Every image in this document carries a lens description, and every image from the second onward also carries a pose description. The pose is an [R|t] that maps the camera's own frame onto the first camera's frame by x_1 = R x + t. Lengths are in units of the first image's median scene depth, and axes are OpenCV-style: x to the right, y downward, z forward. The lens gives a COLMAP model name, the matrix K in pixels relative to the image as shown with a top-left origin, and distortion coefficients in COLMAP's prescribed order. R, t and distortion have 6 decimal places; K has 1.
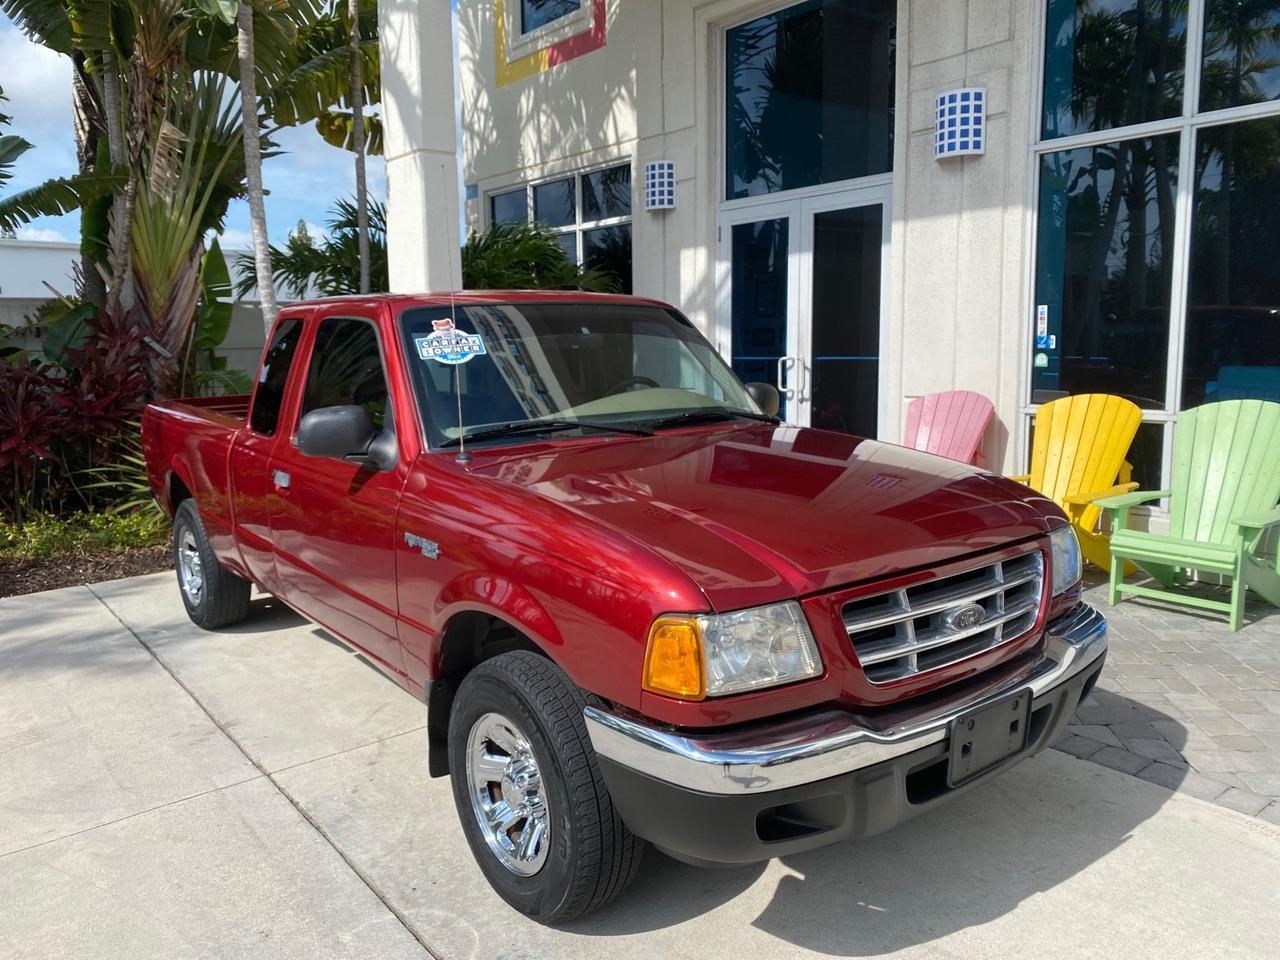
lens RADIAL K [[999.2, 0, 641.6], [0, 999.2, 477.0], [0, 0, 1]] dist [0.009093, -0.012214]
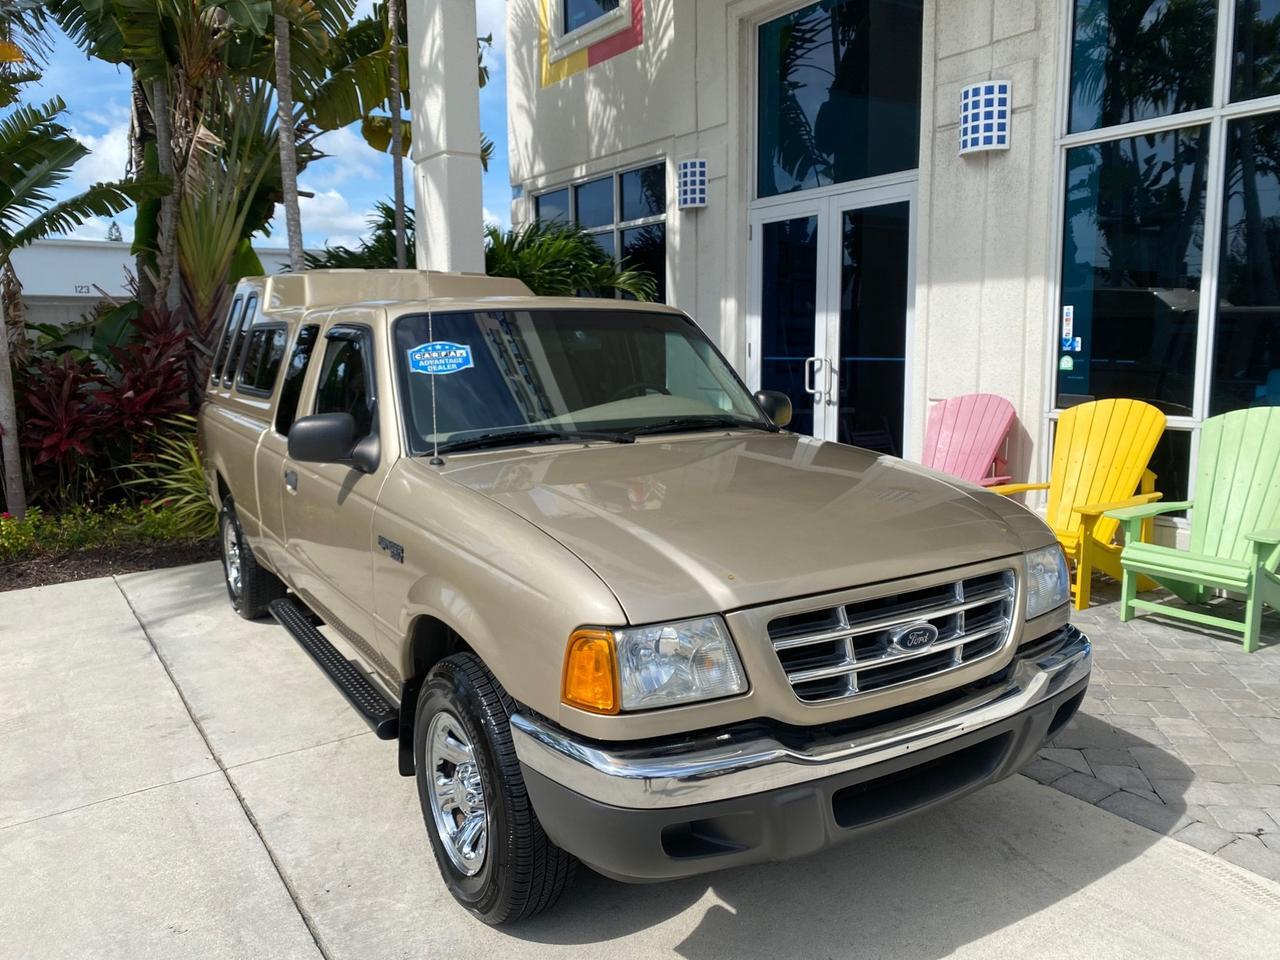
lens RADIAL K [[999.2, 0, 641.6], [0, 999.2, 477.0], [0, 0, 1]] dist [0.009093, -0.012214]
pose [[0.996602, 0.012963, -0.081344, 0.071520], [-0.012625, 0.999909, 0.004671, -0.006637], [0.081397, -0.003628, 0.996675, 0.008490]]
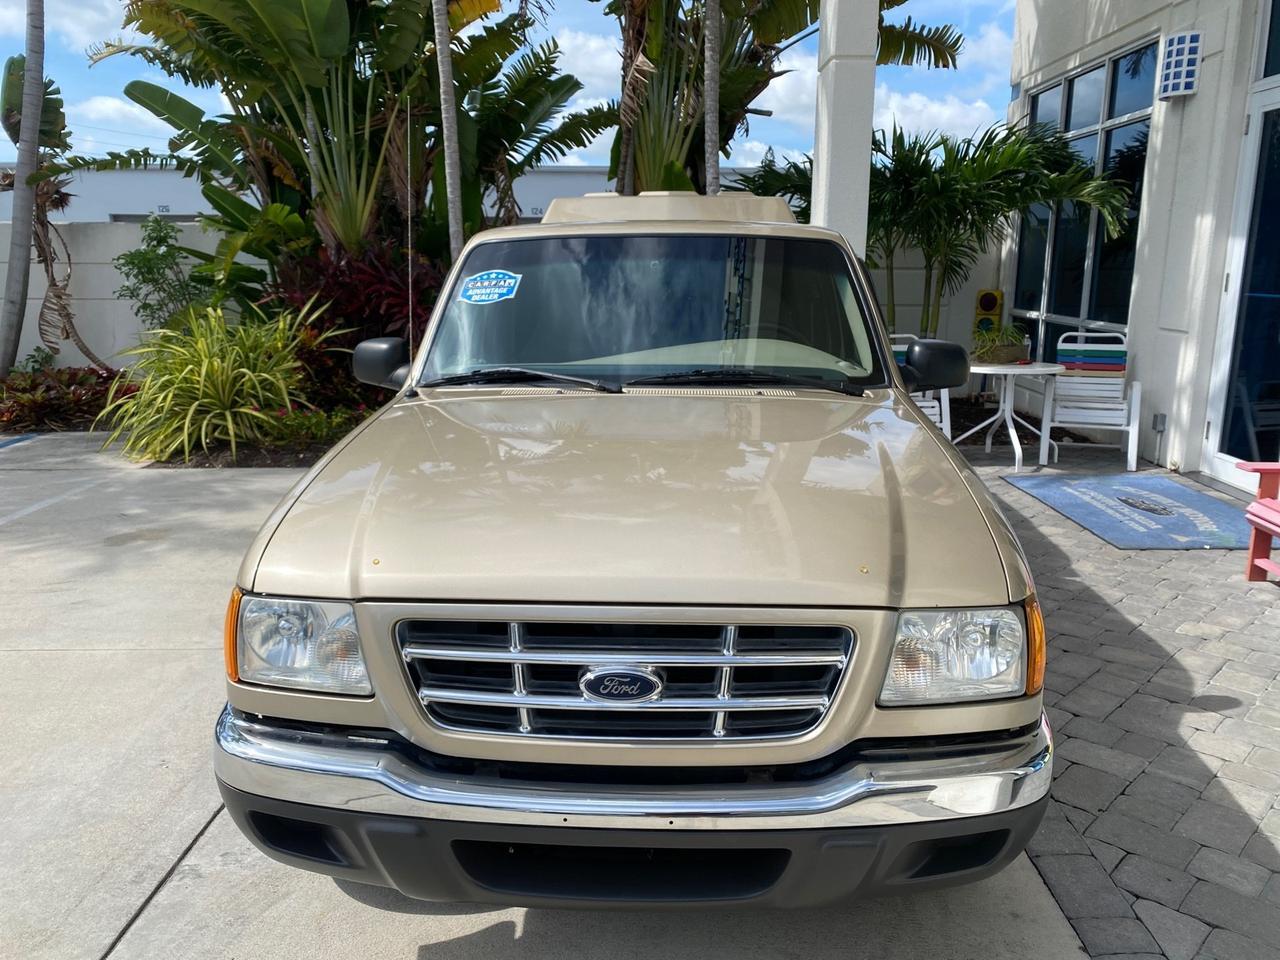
lens RADIAL K [[1000.6, 0, 644.6], [0, 1000.6, 479.9], [0, 0, 1]] dist [0.005132, -0.003245]
pose [[0.775102, 0.148402, -0.614161, 0.301208], [-0.095552, 0.988378, 0.118234, -0.035276], [0.624569, -0.032959, 0.780274, 0.168129]]
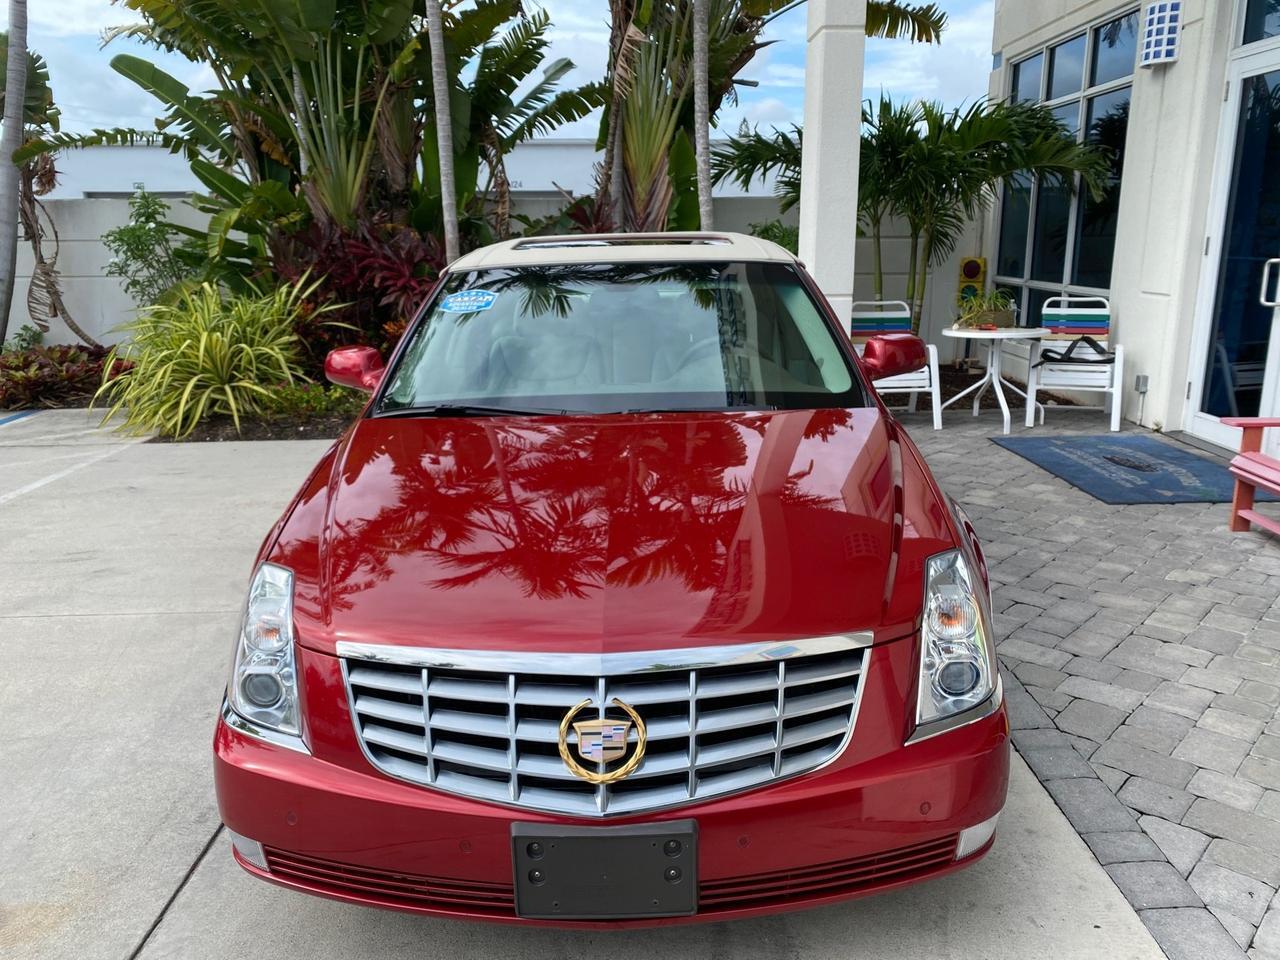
lens RADIAL K [[1000.6, 0, 644.6], [0, 1000.6, 479.9], [0, 0, 1]] dist [0.005132, -0.003245]
pose [[0.791154, 0.150544, -0.592800, 0.297280], [-0.083218, 0.986717, 0.139516, -0.025800], [0.605929, -0.061047, 0.793173, 0.136930]]
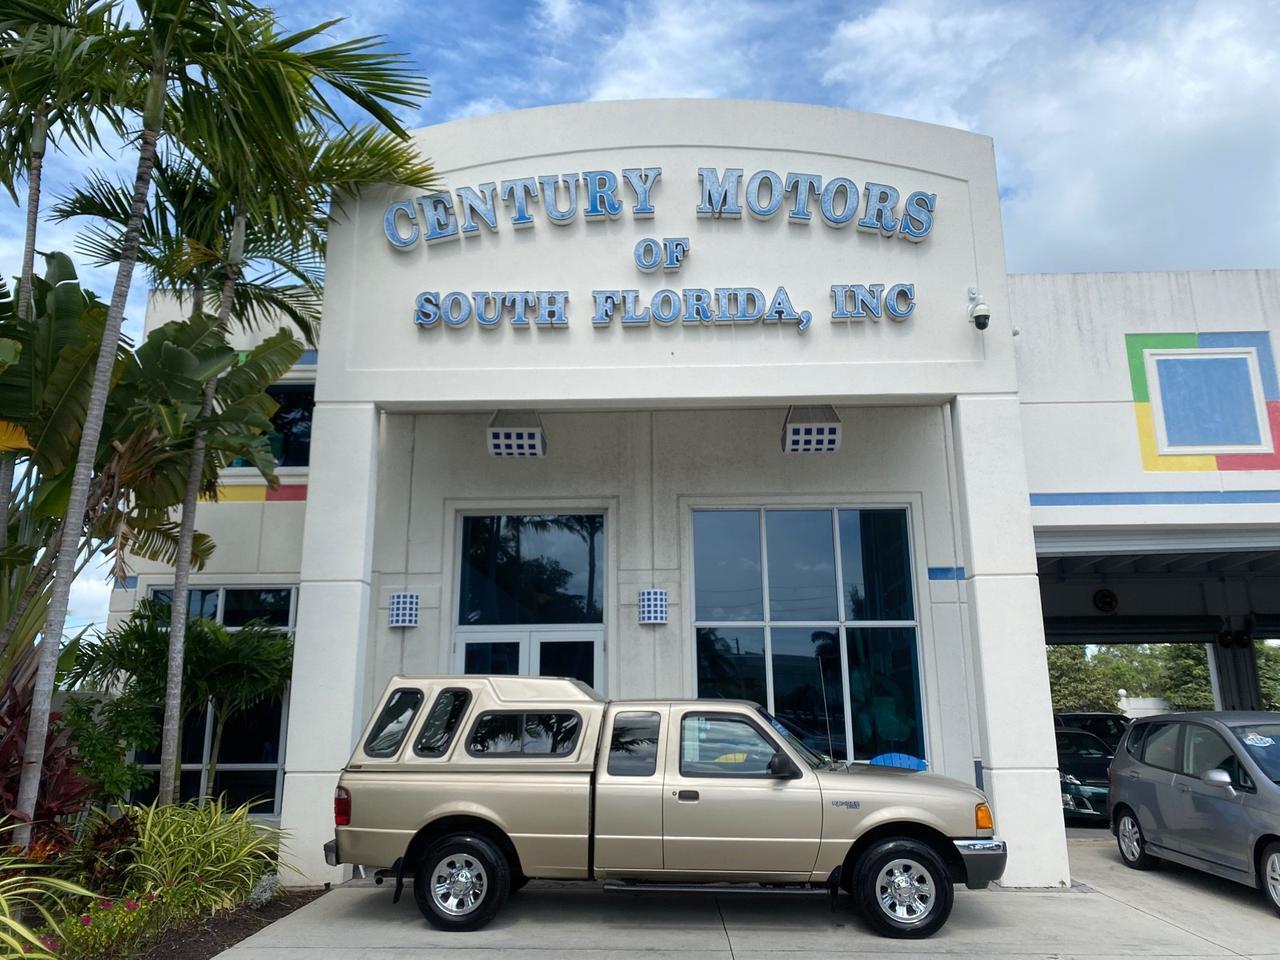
lens RADIAL K [[996.6, 0, 642.2], [0, 996.6, 480.9], [0, 0, 1]] dist [0.058979, -0.129471]
pose [[0.644697, 0.182473, 0.742340, -1.130128], [0.101013, 0.942242, -0.319337, 0.021882], [-0.757735, 0.280861, 0.589029, -0.153920]]
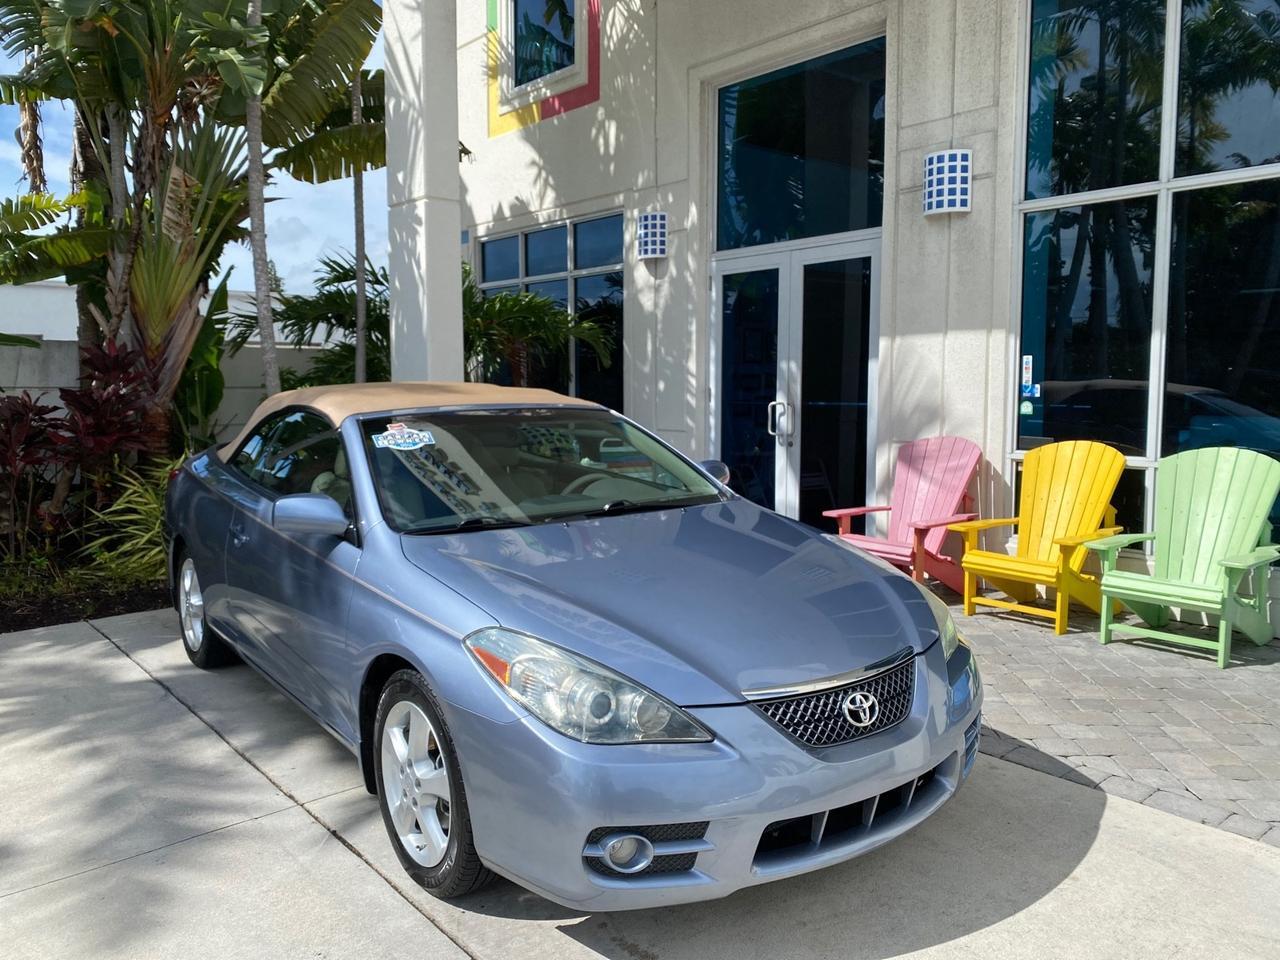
lens RADIAL K [[999.2, 0, 641.6], [0, 999.2, 477.0], [0, 0, 1]] dist [0.009093, -0.012214]
pose [[0.999337, 0.008946, 0.035301, -0.036520], [-0.007343, 0.998948, -0.045263, 0.004859], [-0.035669, 0.044974, 0.998351, -0.021548]]
